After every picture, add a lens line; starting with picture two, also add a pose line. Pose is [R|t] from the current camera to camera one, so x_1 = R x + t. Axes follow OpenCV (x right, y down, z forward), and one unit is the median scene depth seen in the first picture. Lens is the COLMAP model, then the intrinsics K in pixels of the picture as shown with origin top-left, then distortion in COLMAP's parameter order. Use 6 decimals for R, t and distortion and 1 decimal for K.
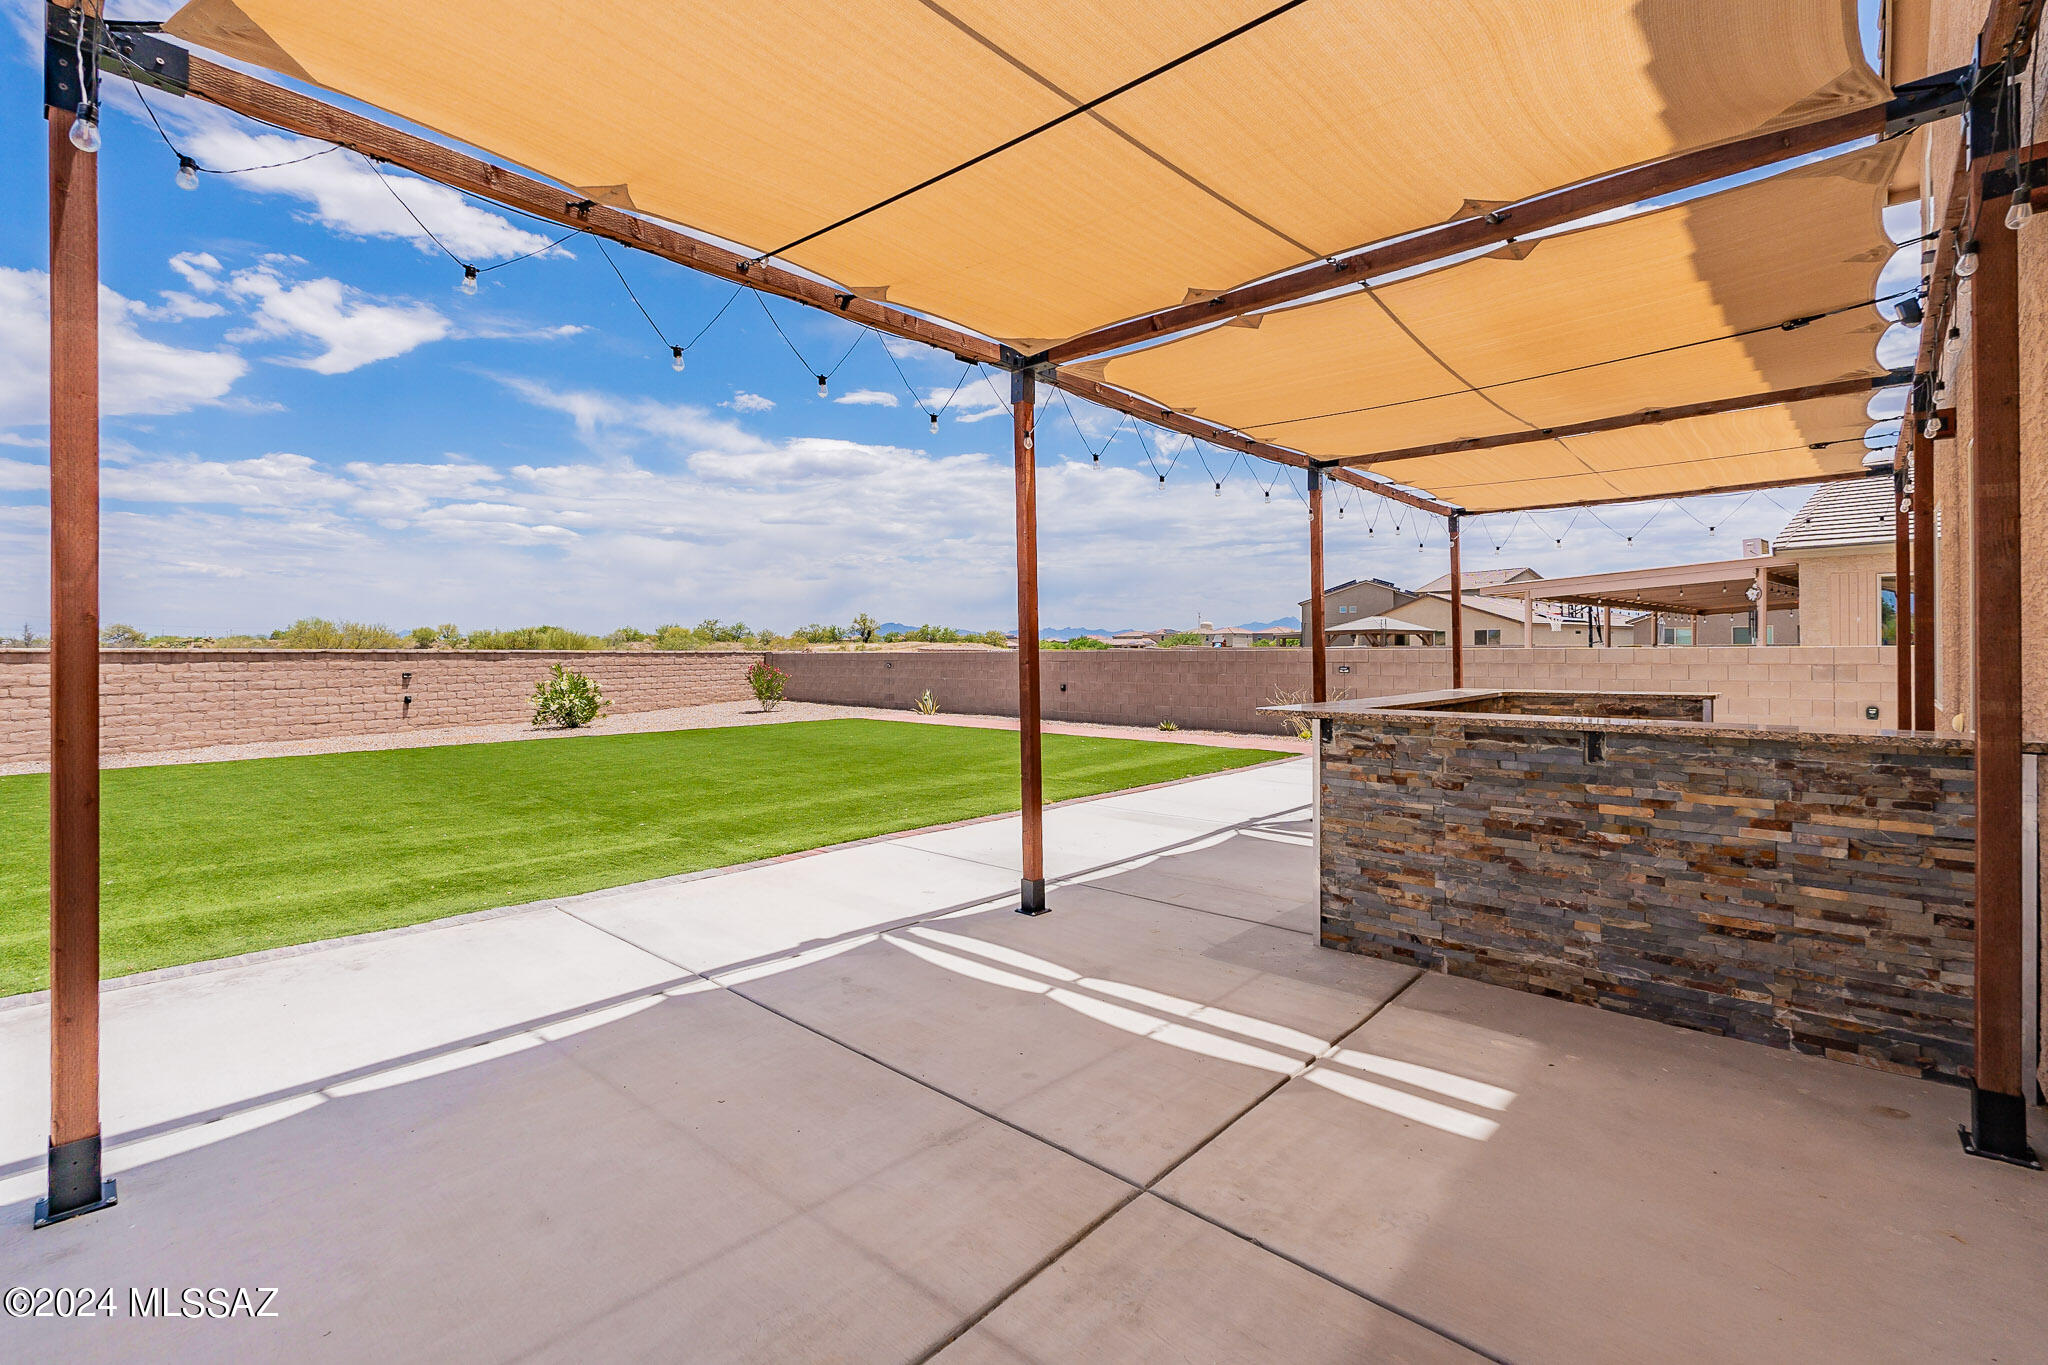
lens RADIAL K [[897.7, 0, 1018.5], [0, 897.7, 668.3], [0, 0, 1]] dist [-0.003700, 0.000476]
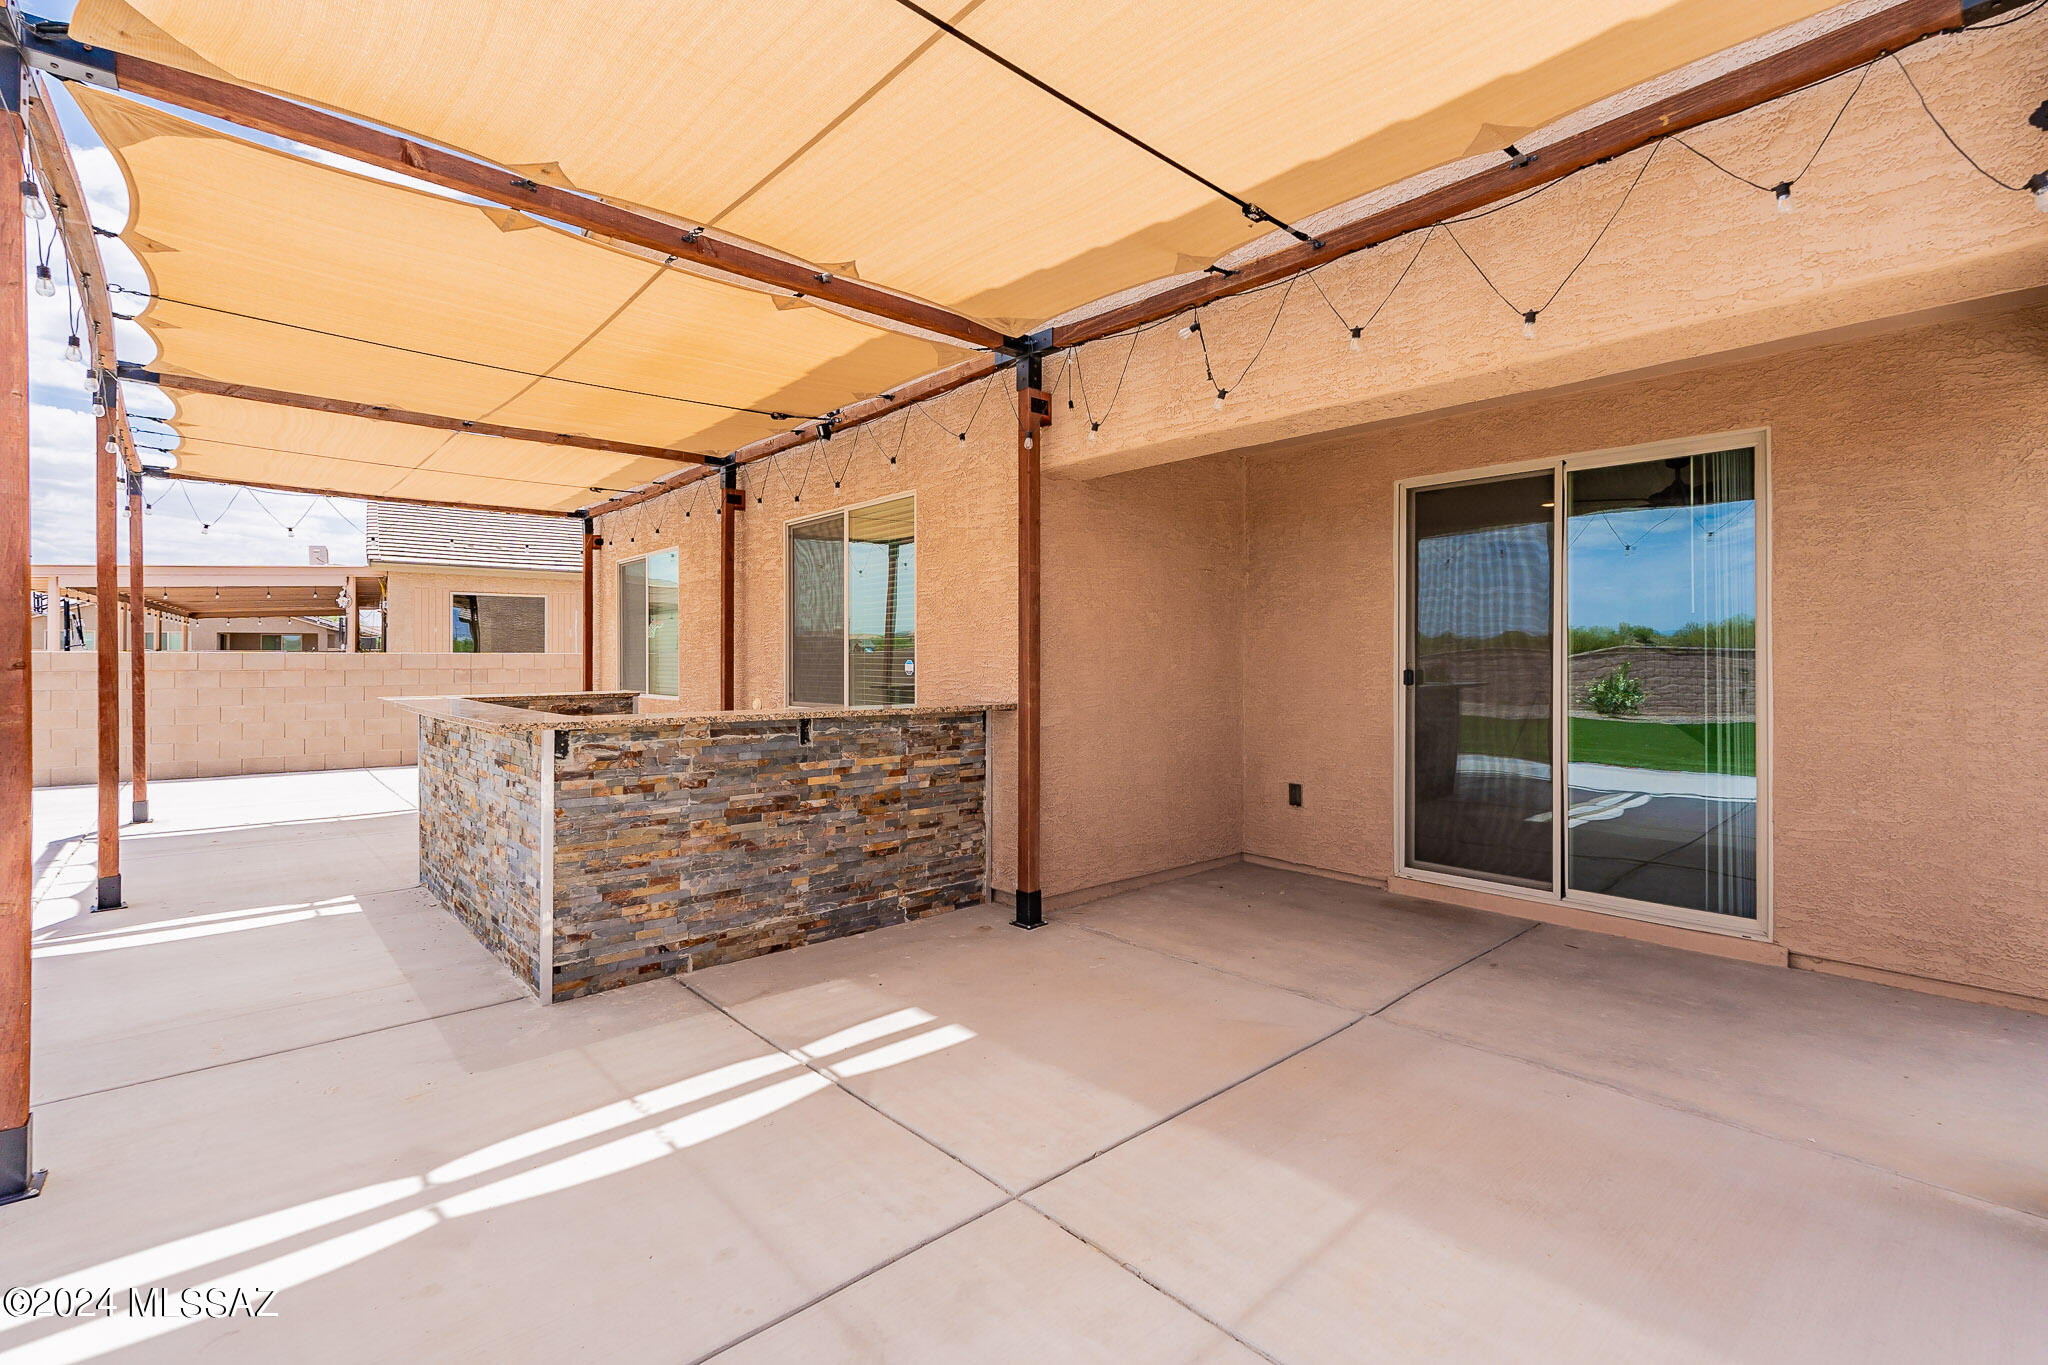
lens RADIAL K [[897.7, 0, 1022.8], [0, 897.7, 662.9], [0, 0, 1]] dist [-0.003700, 0.000476]
pose [[0.112583, -0.000447, 0.993642, -0.518644], [0.014449, 0.999895, -0.001187, -0.000236], [-0.993537, 0.014491, 0.112578, 0.546012]]
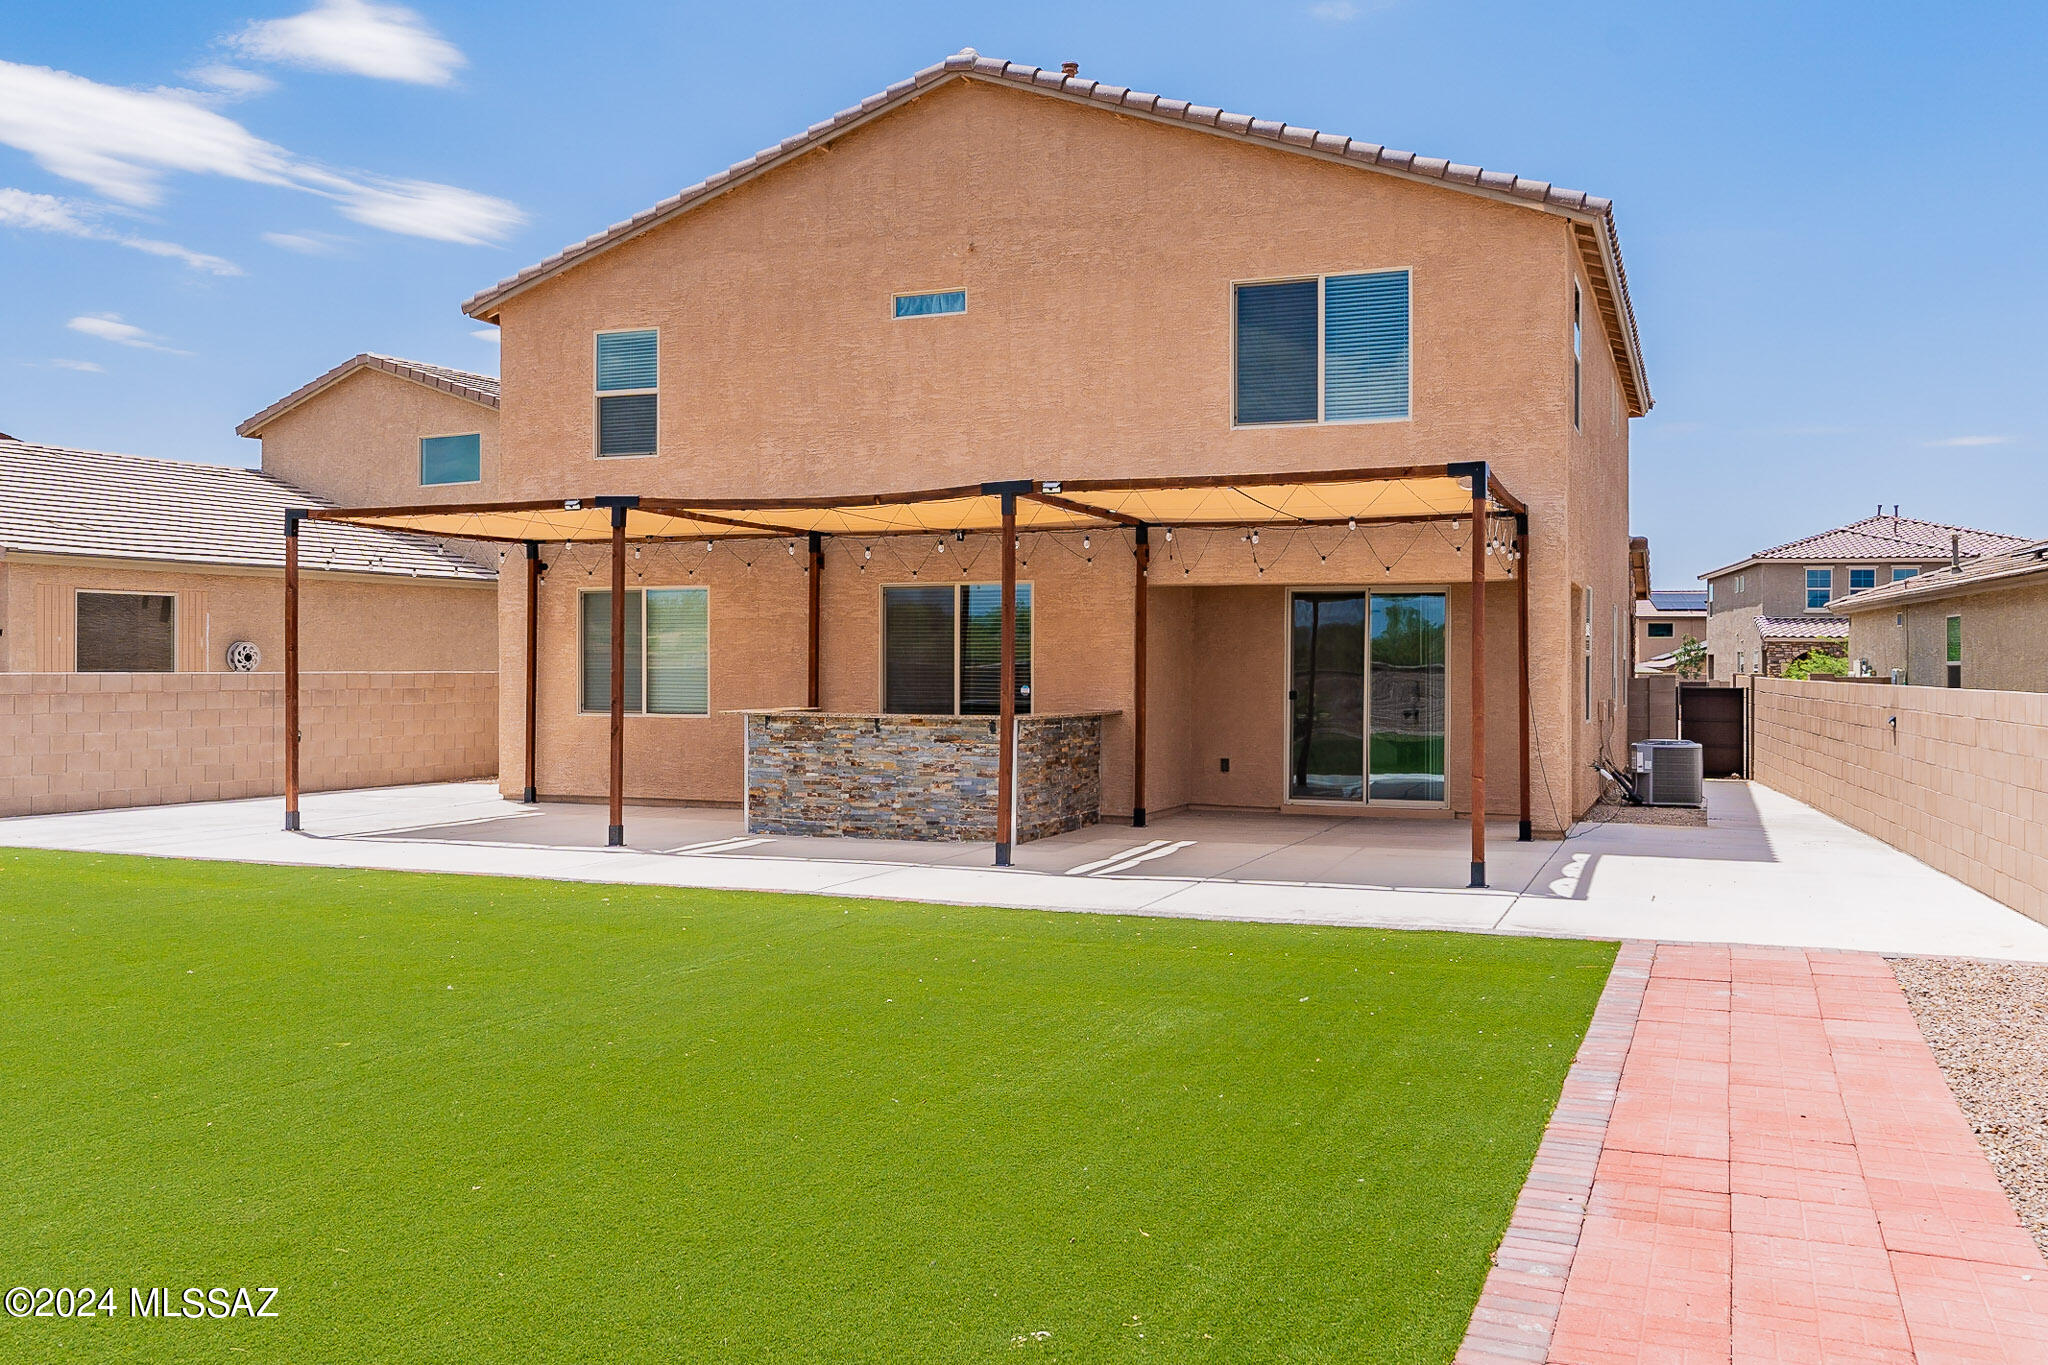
lens RADIAL K [[1628.1, 0, 1021.7], [0, 1628.1, 679.6], [0, 0, 1]] dist [0.001356, 0.001068]
pose [[-0.337137, -0.003929, 0.941447, -3.296366], [0.011113, 0.999905, 0.008152, -0.064585], [-0.941390, 0.013211, -0.337061, 2.481877]]
